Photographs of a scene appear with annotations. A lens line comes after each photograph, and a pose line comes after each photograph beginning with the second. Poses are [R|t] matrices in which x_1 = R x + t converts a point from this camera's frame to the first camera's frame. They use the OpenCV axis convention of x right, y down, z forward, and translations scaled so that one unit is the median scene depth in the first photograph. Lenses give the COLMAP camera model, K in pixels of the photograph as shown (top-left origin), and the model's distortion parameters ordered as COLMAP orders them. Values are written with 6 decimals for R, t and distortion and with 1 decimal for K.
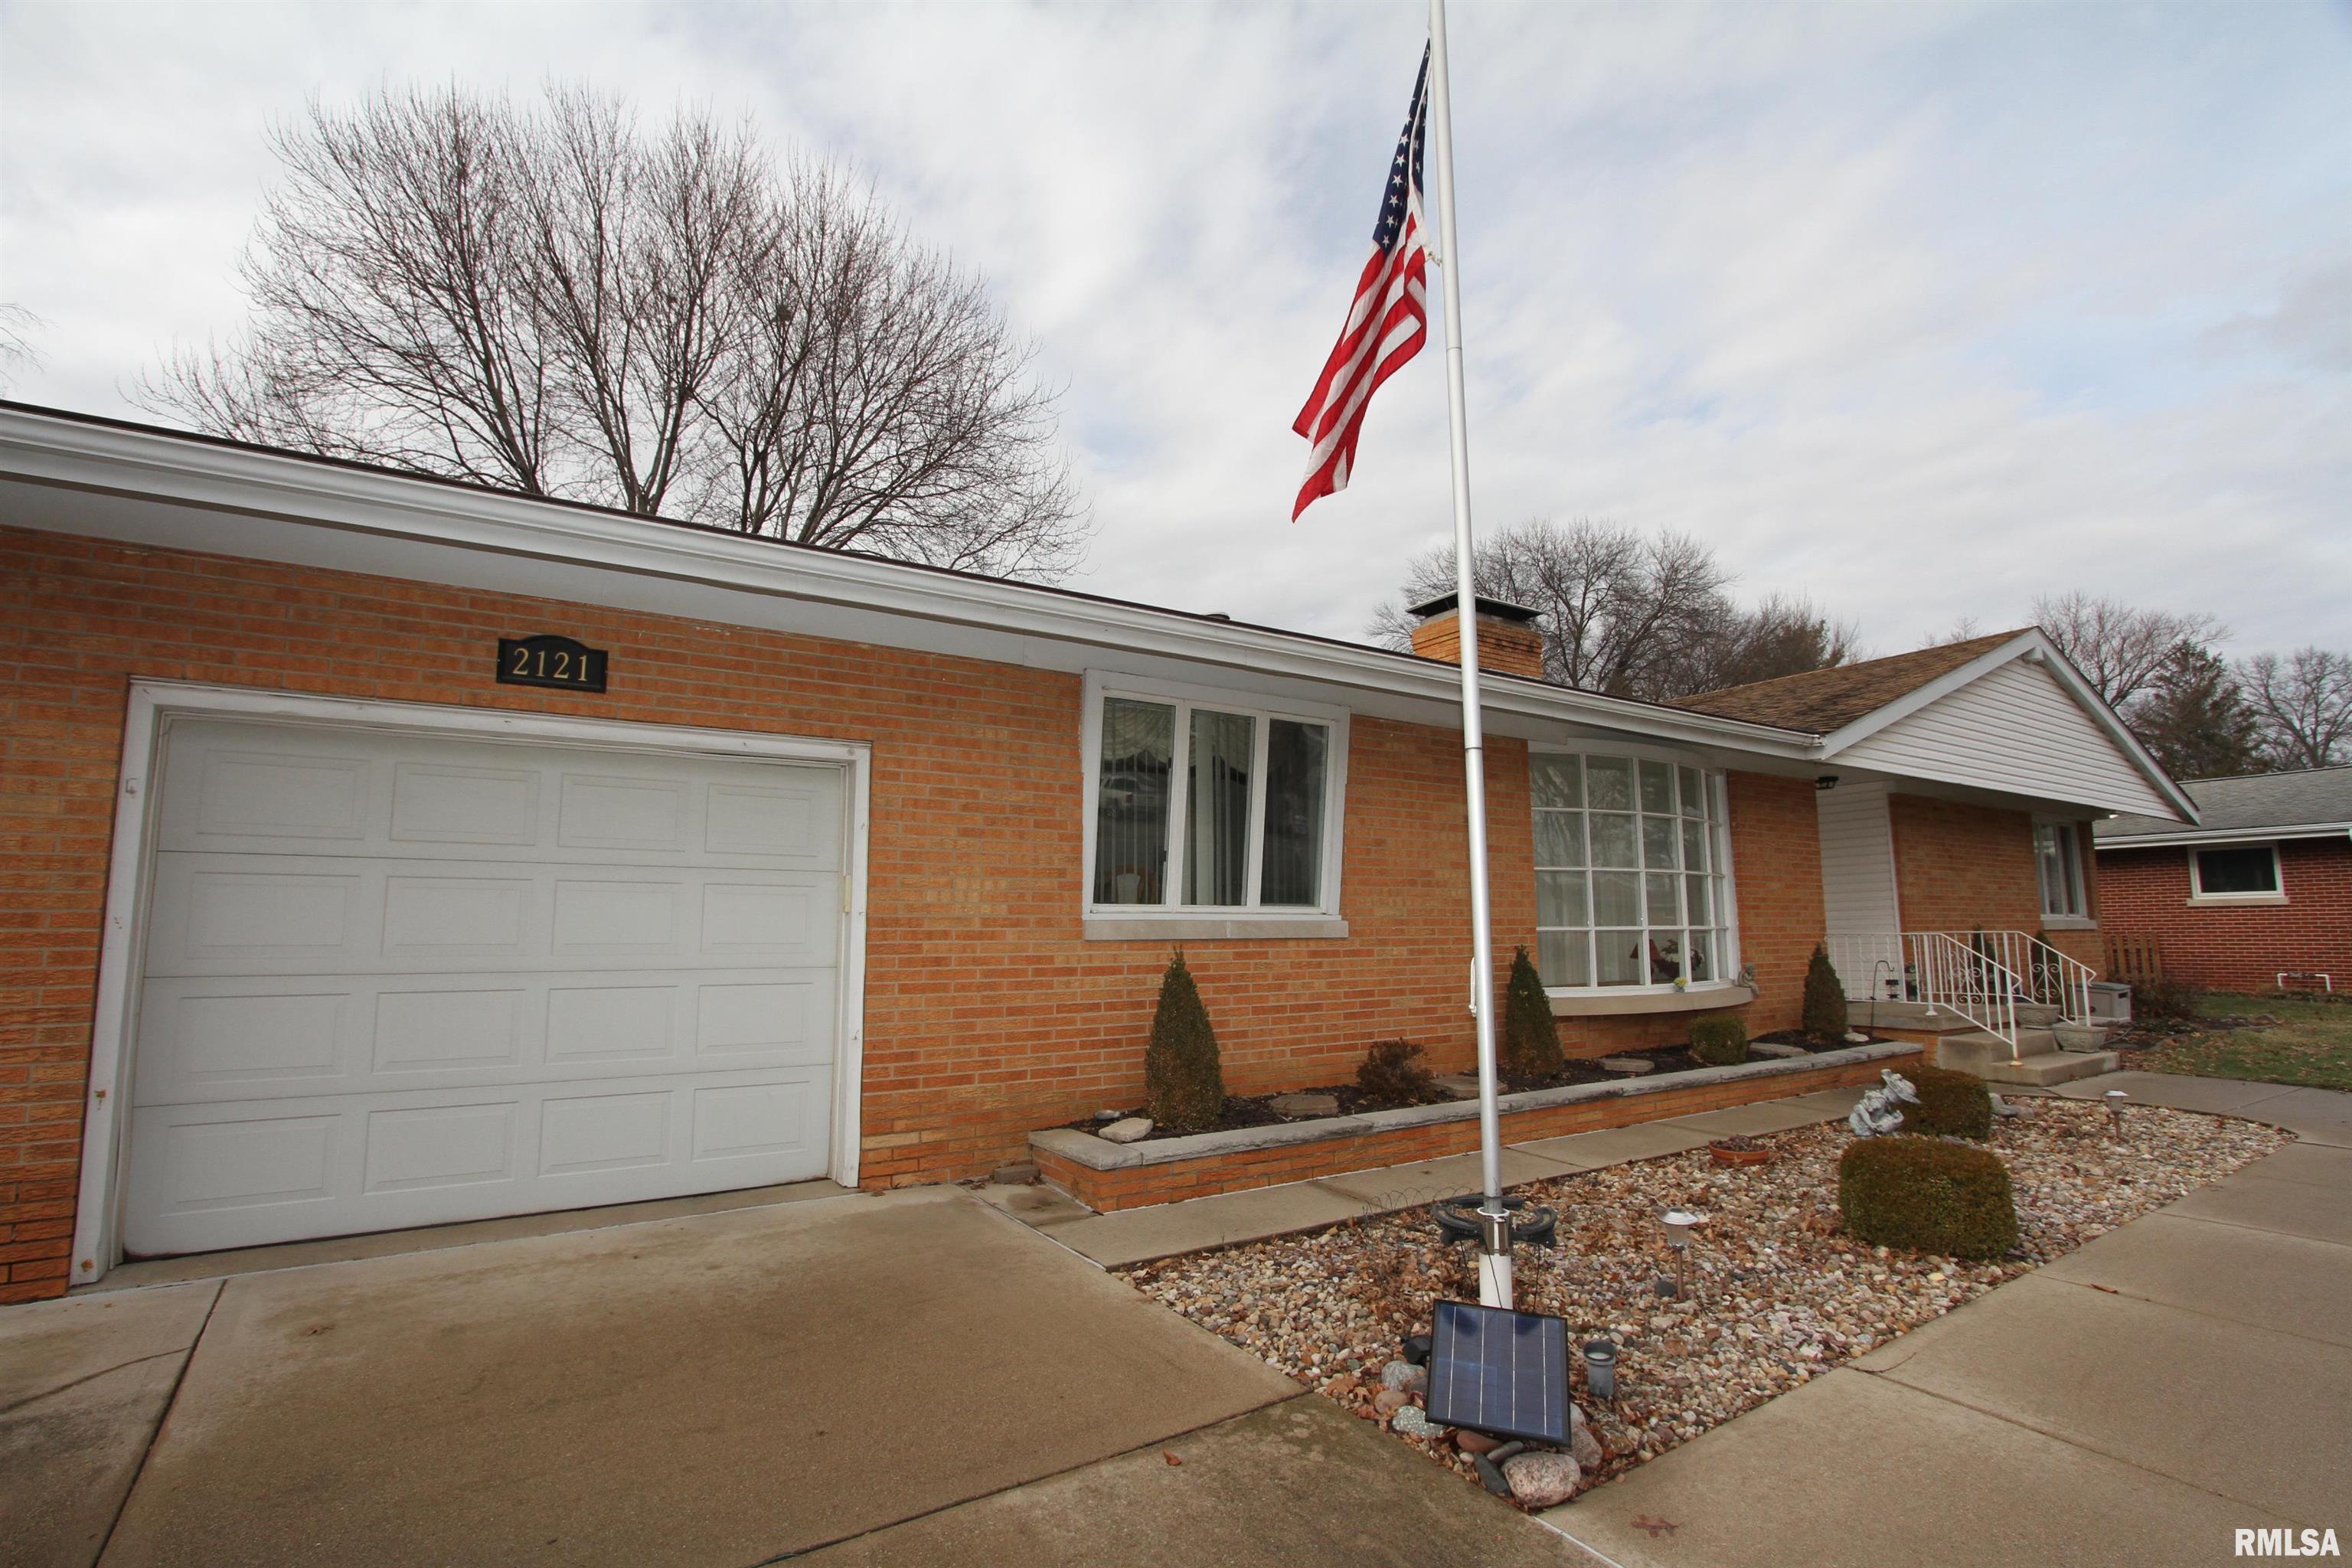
lens RADIAL K [[1086.6, 0, 1180.2], [0, 1086.6, 802.1], [0, 0, 1]] dist [-0.019086, 0.002354]
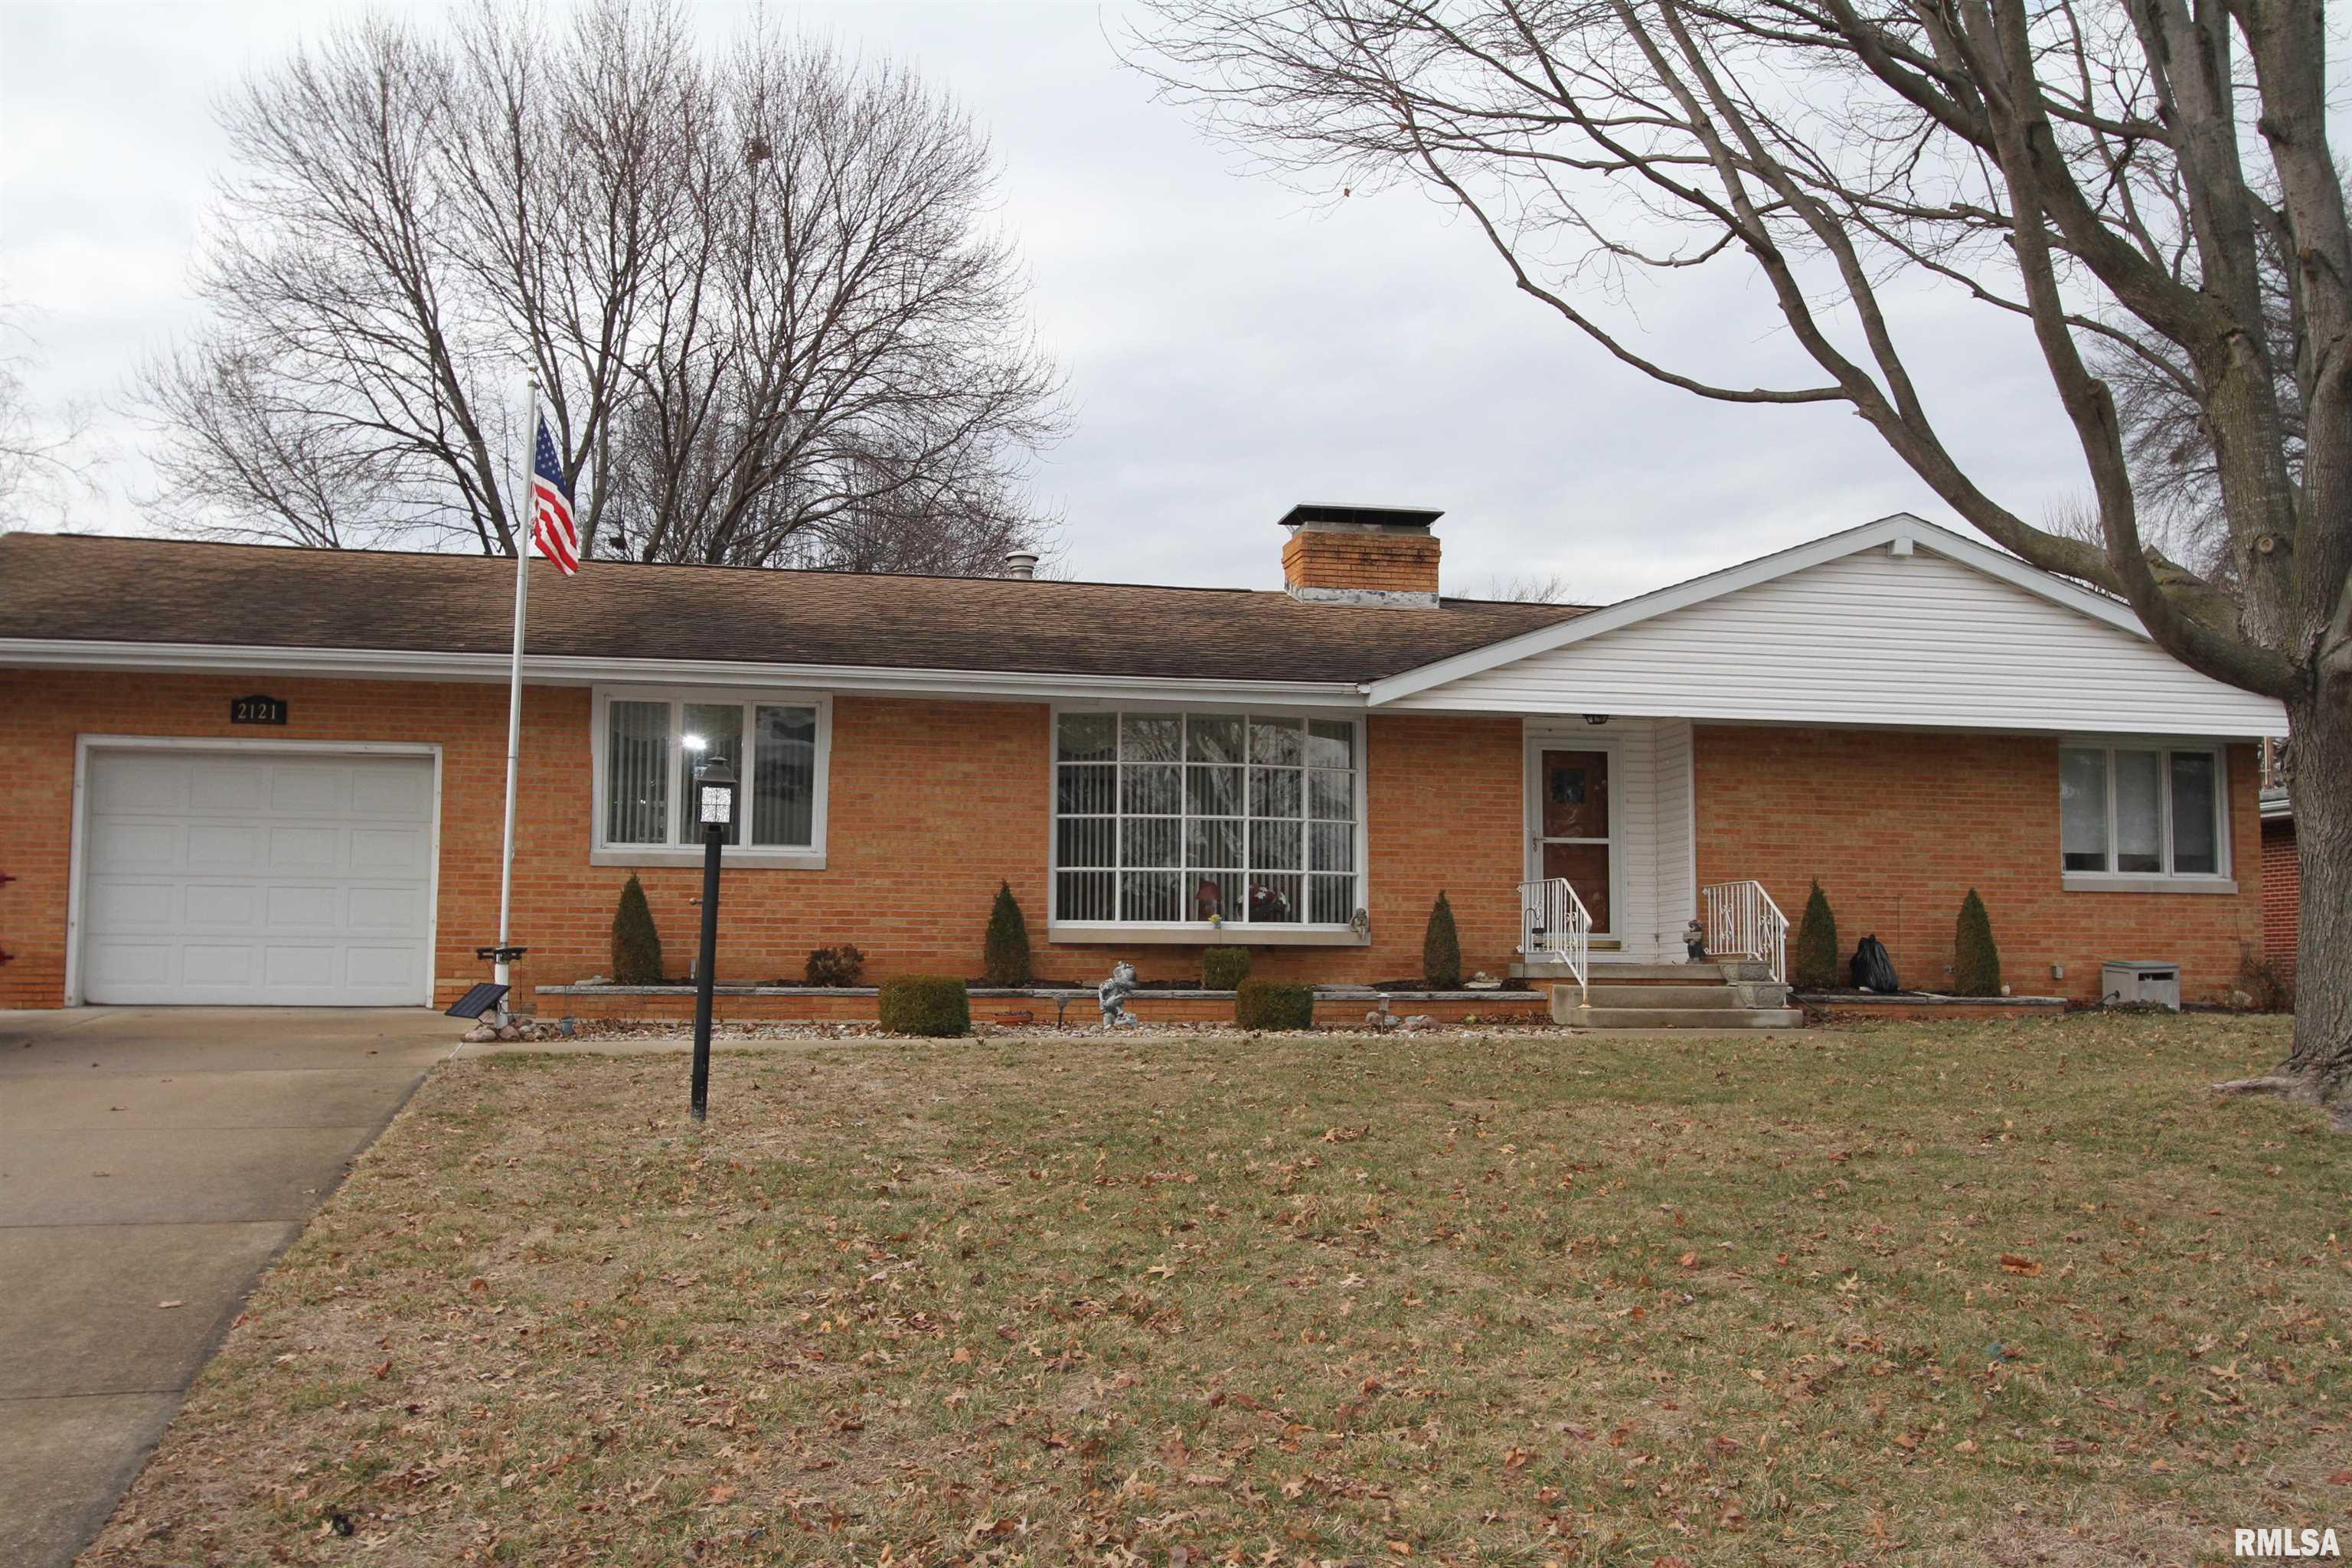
lens RADIAL K [[2334.6, 0, 1176.0], [0, 2334.6, 784.0], [0, 0, 1]] dist [0.015262, 0.023535]
pose [[0.927518, -0.021018, -0.373188, 2.071575], [0.032293, 0.999191, 0.023987, -0.041059], [0.372382, -0.034300, 0.927446, -1.871931]]
